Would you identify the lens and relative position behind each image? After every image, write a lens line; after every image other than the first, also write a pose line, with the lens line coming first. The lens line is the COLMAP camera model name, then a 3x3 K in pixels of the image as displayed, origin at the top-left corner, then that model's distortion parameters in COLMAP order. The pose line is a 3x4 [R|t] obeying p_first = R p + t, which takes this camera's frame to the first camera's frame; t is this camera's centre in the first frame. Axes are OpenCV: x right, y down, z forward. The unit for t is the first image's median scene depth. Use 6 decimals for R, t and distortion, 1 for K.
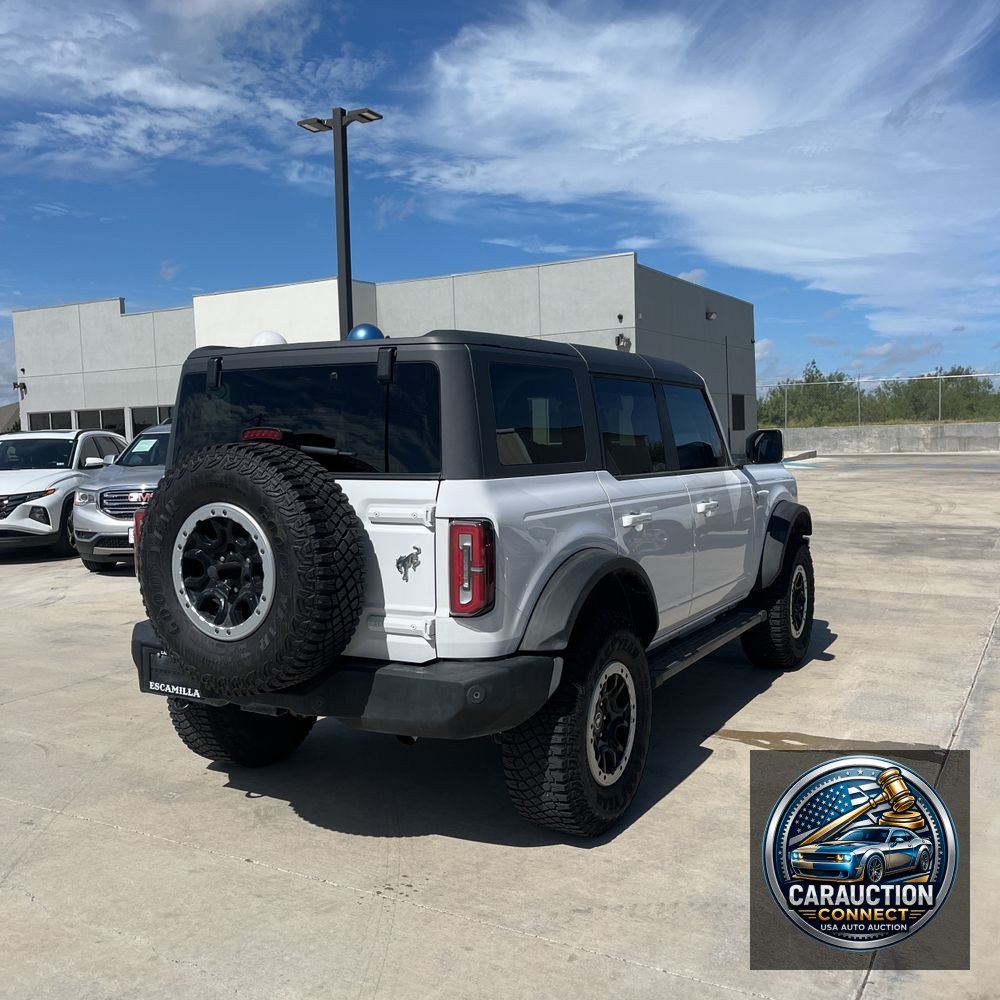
lens RADIAL K [[1016.8, 0, 496.1], [0, 1016.8, 509.6], [0, 0, 1]] dist [0.016006, 0.000000]
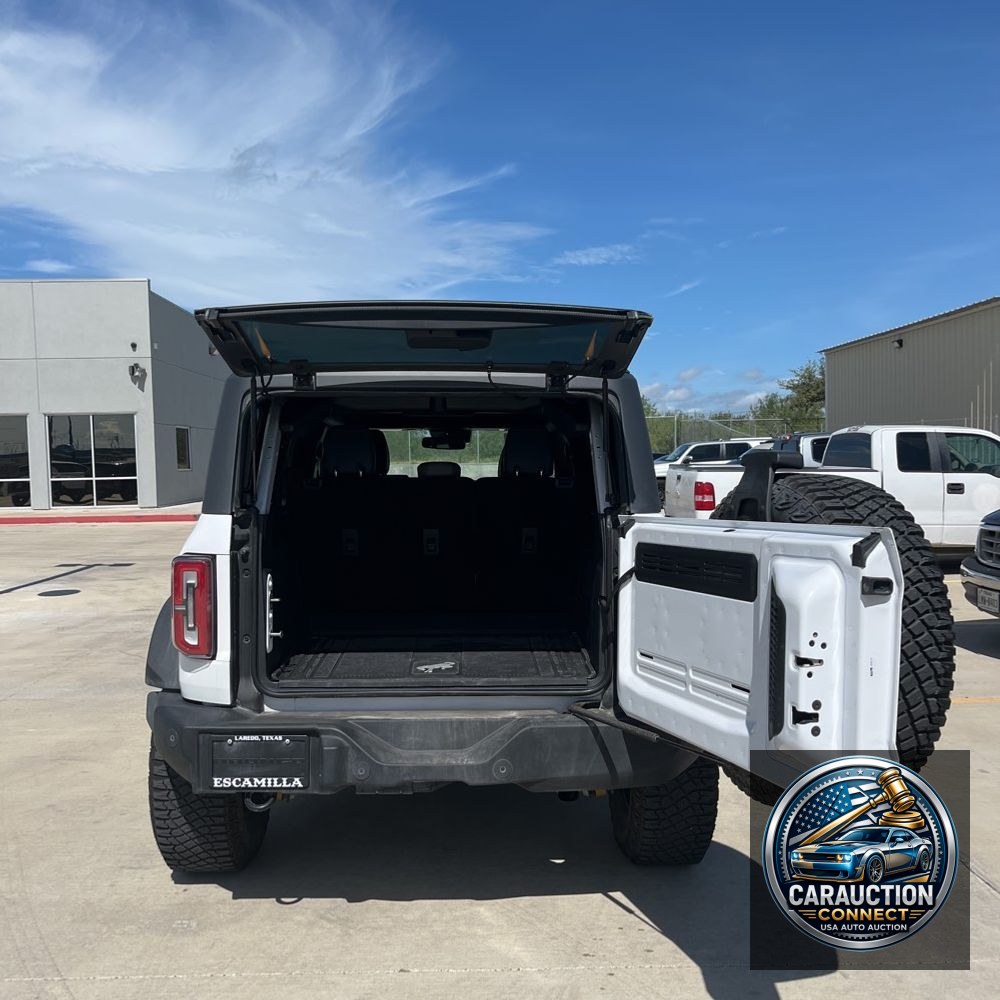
lens RADIAL K [[1016.8, 0, 498.2], [0, 1016.8, 501.7], [0, 0, 1]] dist [0.016006, 0.000000]
pose [[0.855558, -0.008184, 0.517643, -0.638729], [0.031359, 0.998858, -0.036038, -0.008669], [-0.516757, 0.047066, 0.854837, 0.240752]]
